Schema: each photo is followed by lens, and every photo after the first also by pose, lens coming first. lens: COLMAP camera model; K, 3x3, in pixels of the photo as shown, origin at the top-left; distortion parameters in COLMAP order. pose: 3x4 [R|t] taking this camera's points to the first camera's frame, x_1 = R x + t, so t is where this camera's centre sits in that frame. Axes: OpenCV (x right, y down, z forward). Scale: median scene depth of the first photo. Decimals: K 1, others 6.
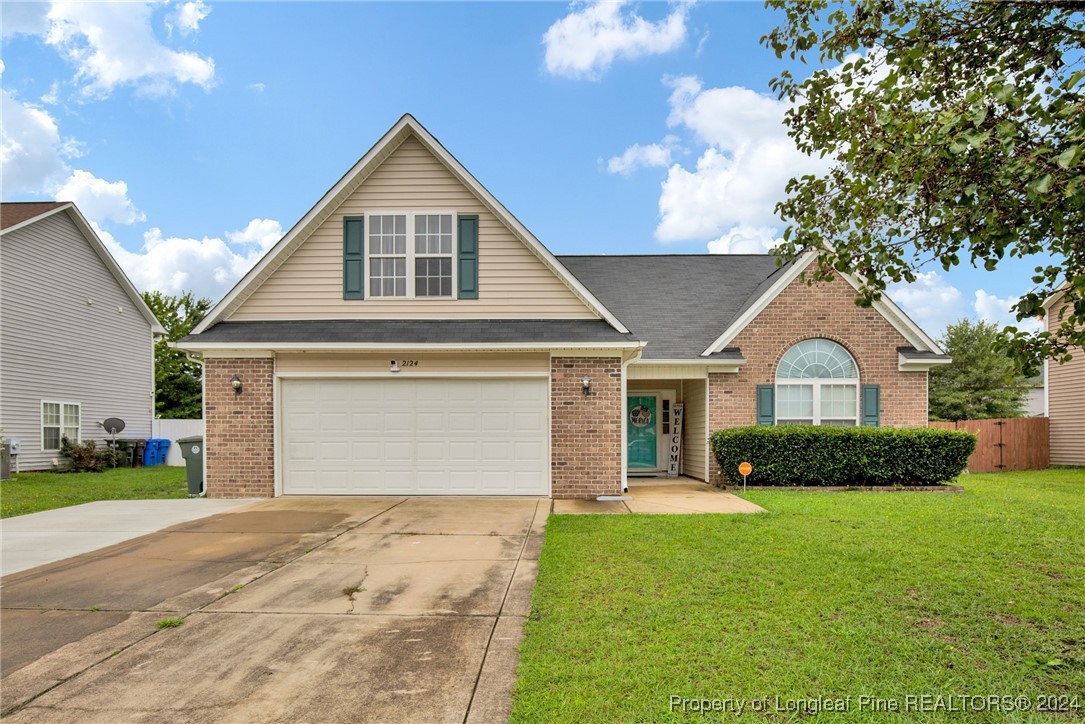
lens RADIAL K [[628.2, 0, 537.4], [0, 628.2, 431.6], [0, 0, 1]] dist [-0.012700, -0.001199]
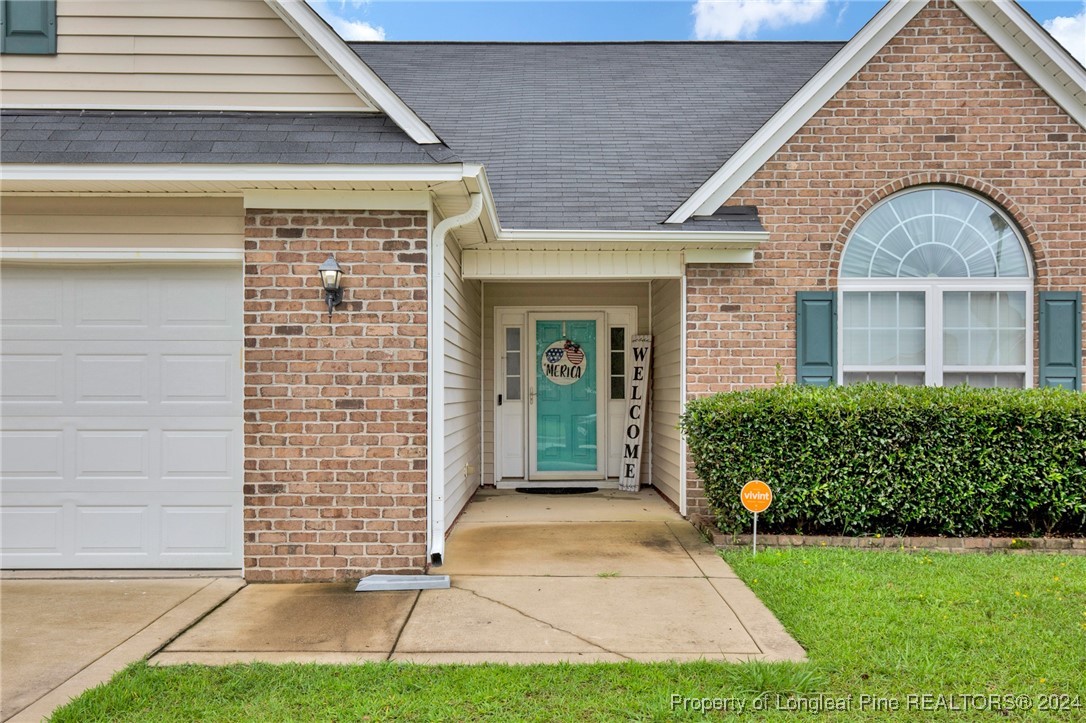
lens RADIAL K [[944.8, 0, 542.4], [0, 944.8, 368.5], [0, 0, 1]] dist [0.028116, -0.001690]
pose [[0.999570, 0.003266, 0.029145, 0.182734], [-0.002889, 0.999912, -0.012964, -0.014556], [-0.029185, 0.012874, 0.999491, 0.411778]]
